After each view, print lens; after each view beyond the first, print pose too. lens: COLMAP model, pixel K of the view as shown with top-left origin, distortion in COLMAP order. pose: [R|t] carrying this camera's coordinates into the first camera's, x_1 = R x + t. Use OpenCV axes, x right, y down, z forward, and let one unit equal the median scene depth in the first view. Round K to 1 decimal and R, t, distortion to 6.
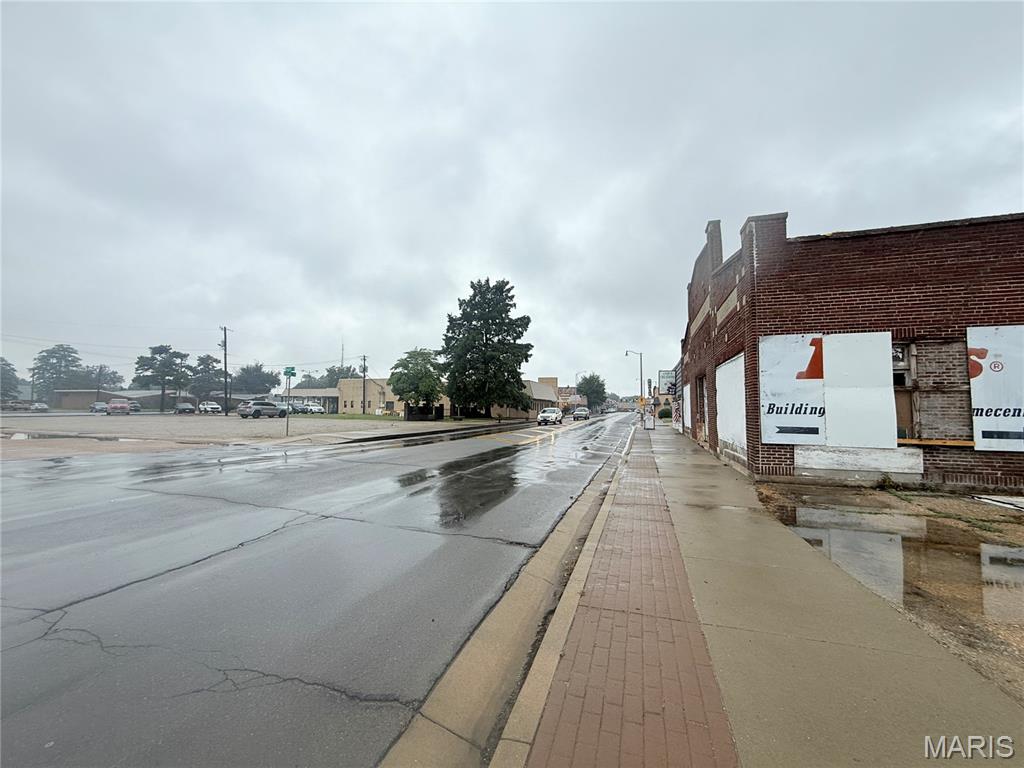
lens RADIAL K [[410.6, 0, 507.1], [0, 410.6, 385.4], [0, 0, 1]] dist [0.001053, 0.000248]
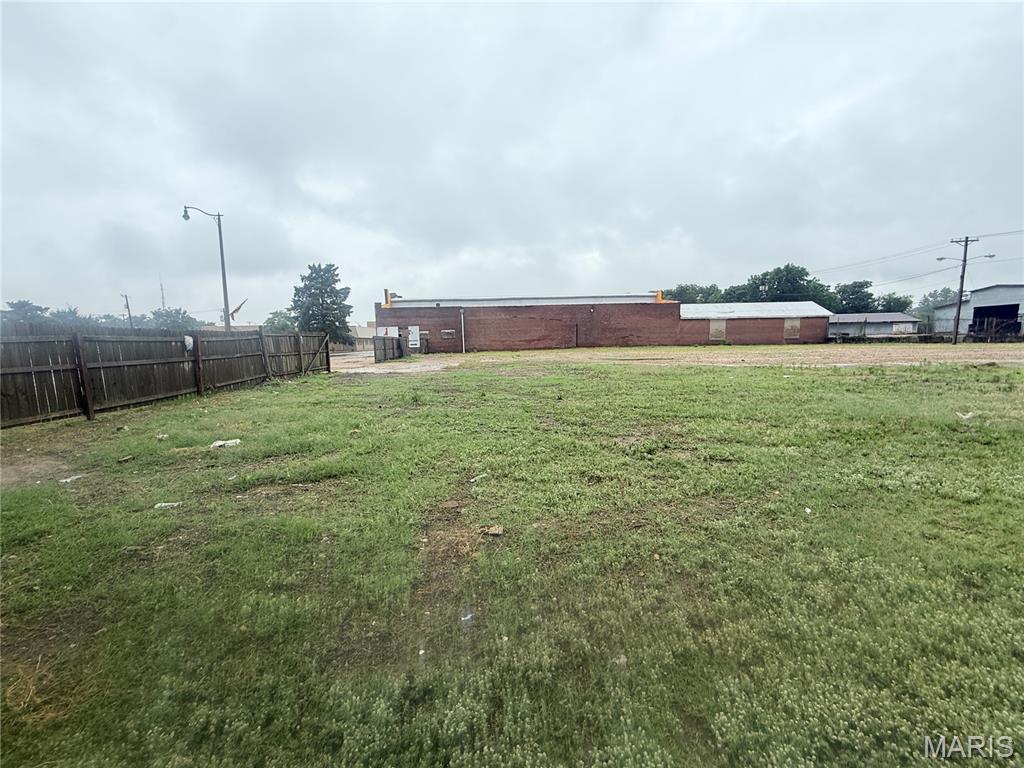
lens RADIAL K [[410.6, 0, 507.1], [0, 410.6, 385.4], [0, 0, 1]] dist [0.001053, 0.000248]
pose [[0.938713, -0.068247, 0.337876, 0.063701], [0.014017, 0.986951, 0.160409, -0.036049], [-0.344414, -0.145842, 0.927421, -0.789744]]
